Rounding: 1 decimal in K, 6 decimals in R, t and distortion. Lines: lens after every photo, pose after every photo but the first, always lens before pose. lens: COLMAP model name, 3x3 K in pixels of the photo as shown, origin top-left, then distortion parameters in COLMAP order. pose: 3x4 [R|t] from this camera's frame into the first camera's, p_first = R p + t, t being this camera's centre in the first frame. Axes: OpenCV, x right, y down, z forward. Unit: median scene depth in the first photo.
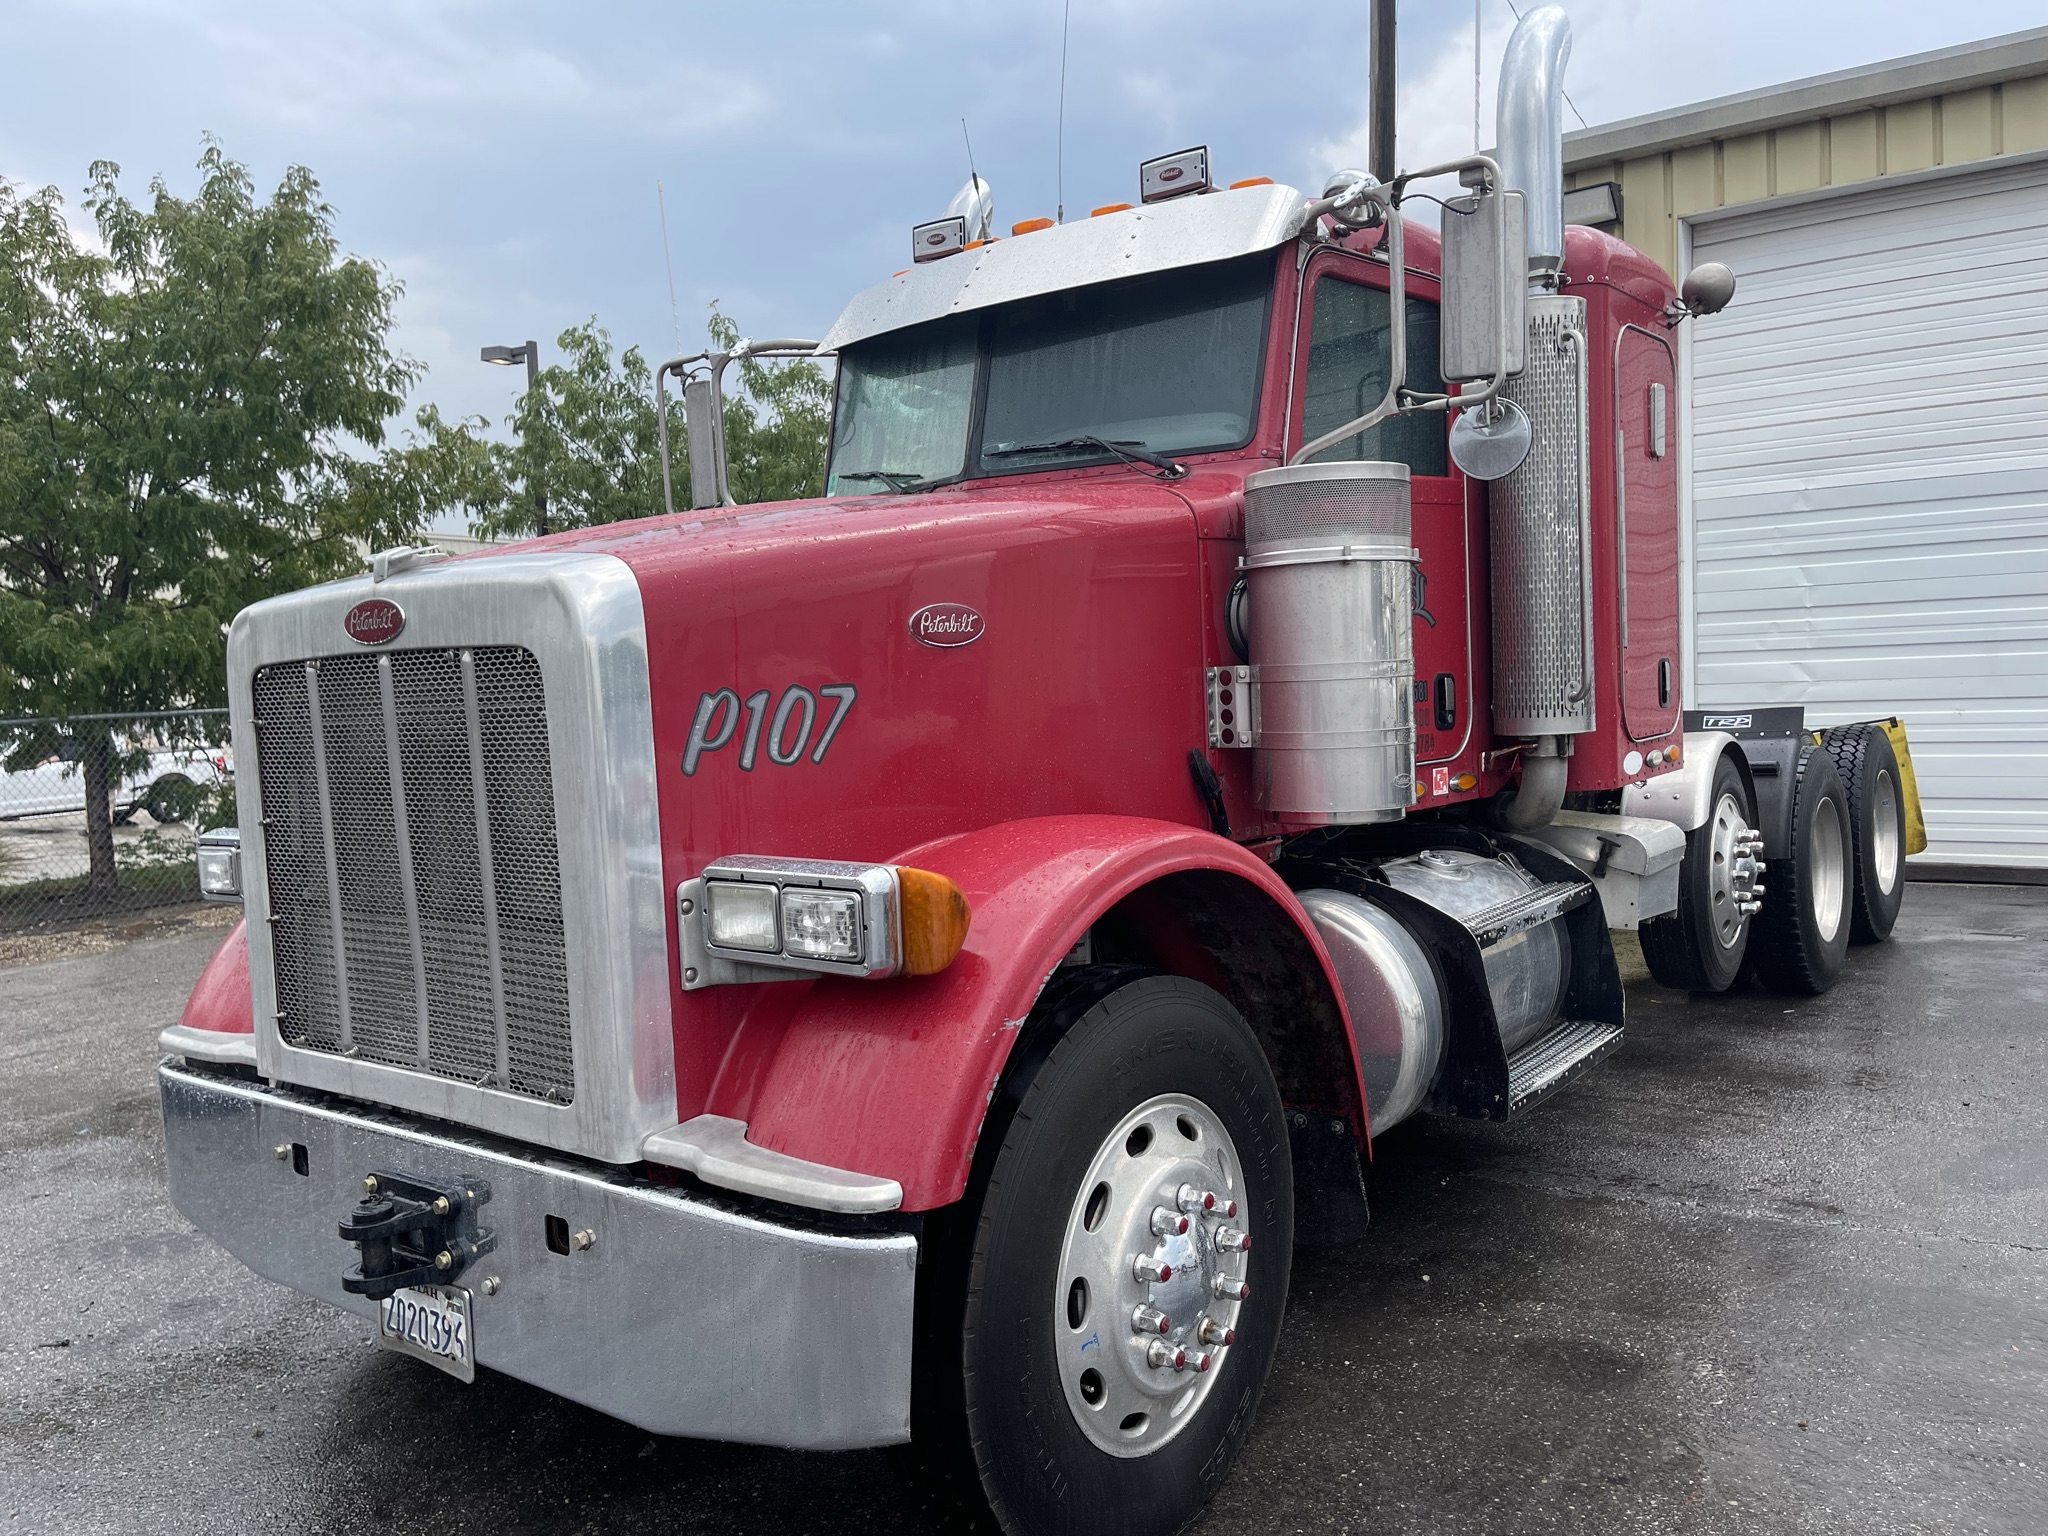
lens RADIAL K [[1533.2, 0, 1021.5], [0, 1533.2, 771.6], [0, 0, 1]] dist [0.085555, -0.121498]
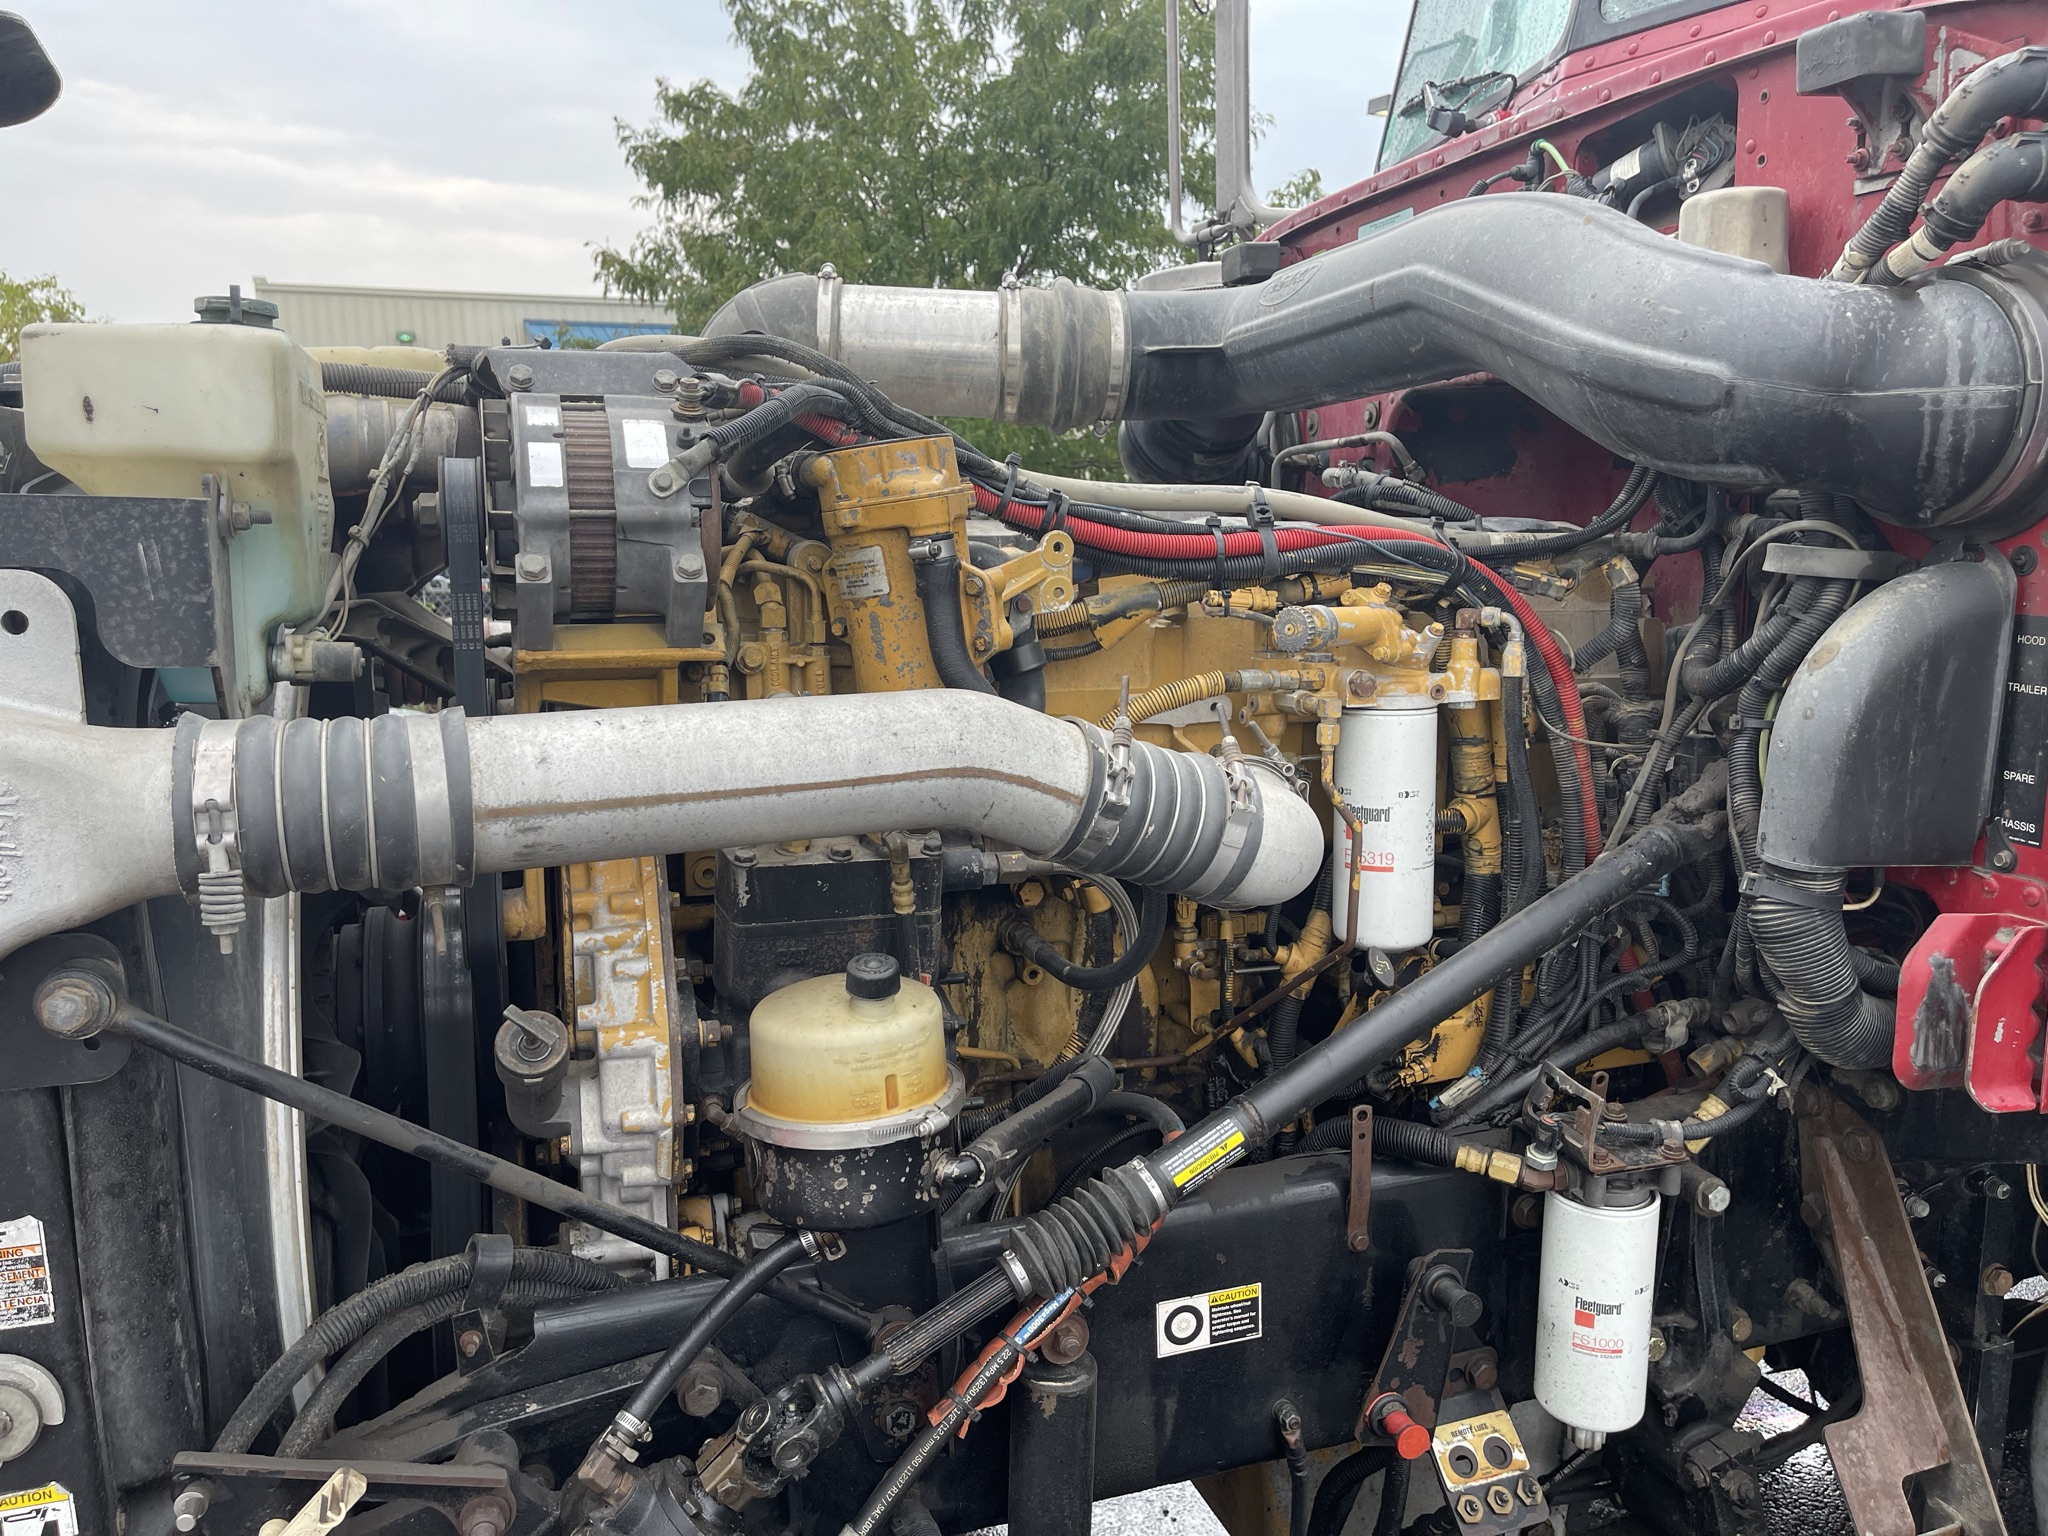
lens RADIAL K [[1559.9, 0, 1030.3], [0, 1559.9, 786.9], [0, 0, 1]] dist [0.058361, -0.052696]
pose [[0.832221, 0.119805, -0.541345, 0.100048], [-0.045763, 0.987887, 0.148276, -0.051495], [0.552552, -0.098625, 0.827623, 0.552338]]
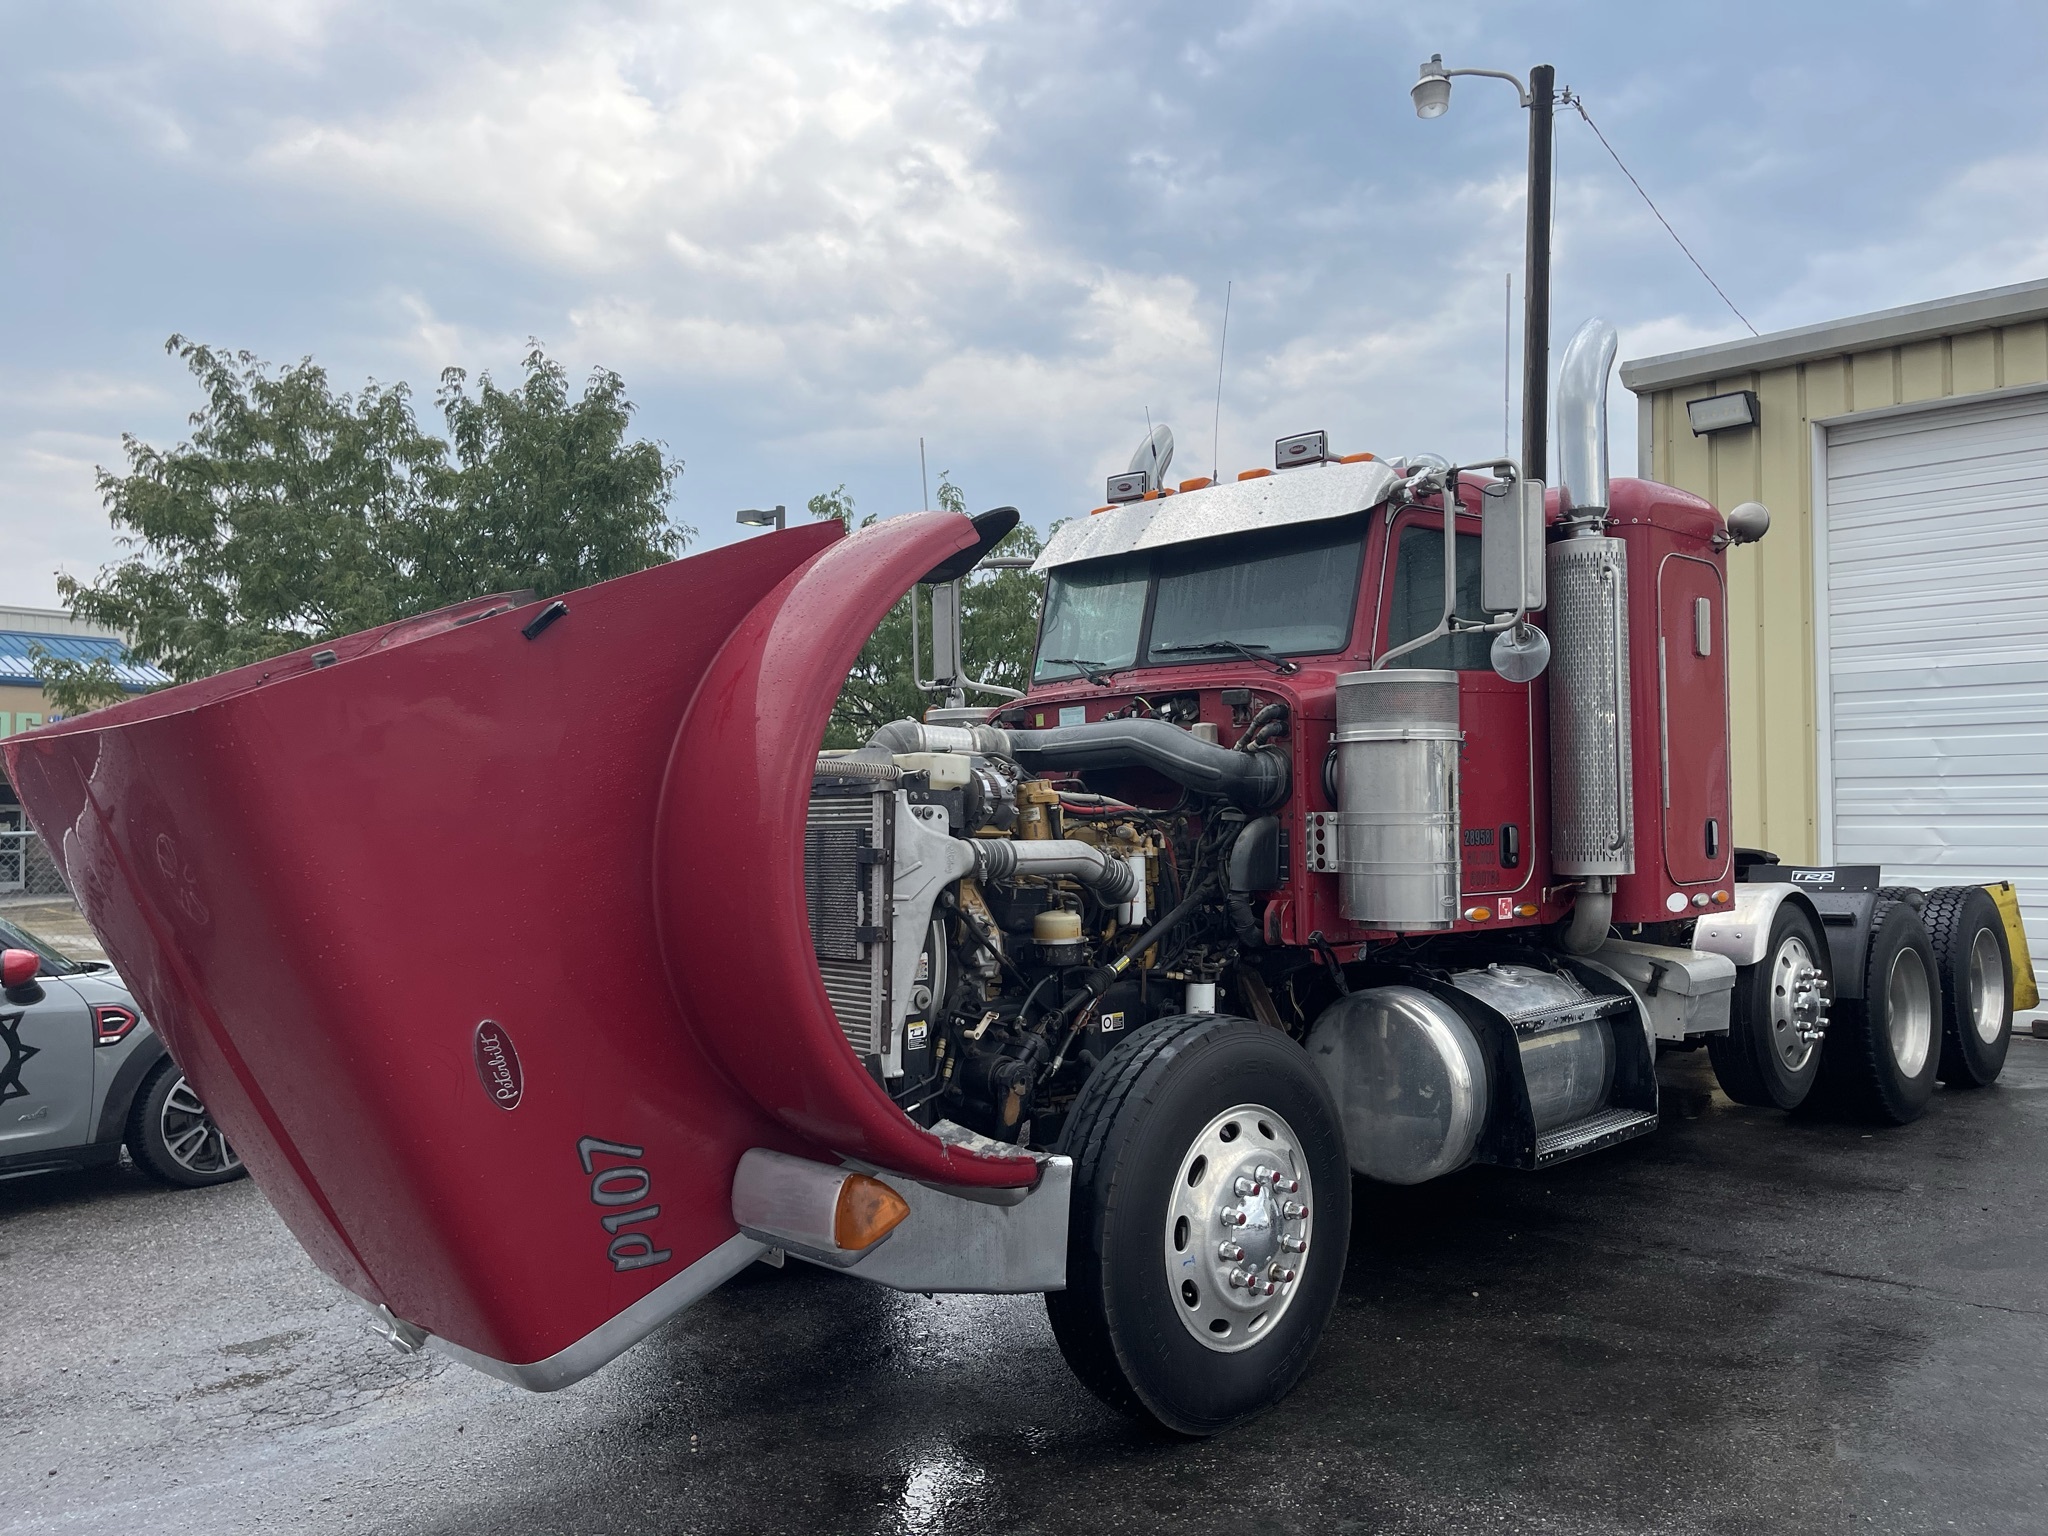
lens RADIAL K [[1542.4, 0, 1021.5], [0, 1542.4, 777.3], [0, 0, 1]] dist [0.064296, -0.073423]
pose [[0.991338, 0.030560, -0.127729, 0.040480], [-0.041193, 0.995825, -0.081455, 0.021405], [0.124707, 0.086011, 0.988459, -0.359514]]
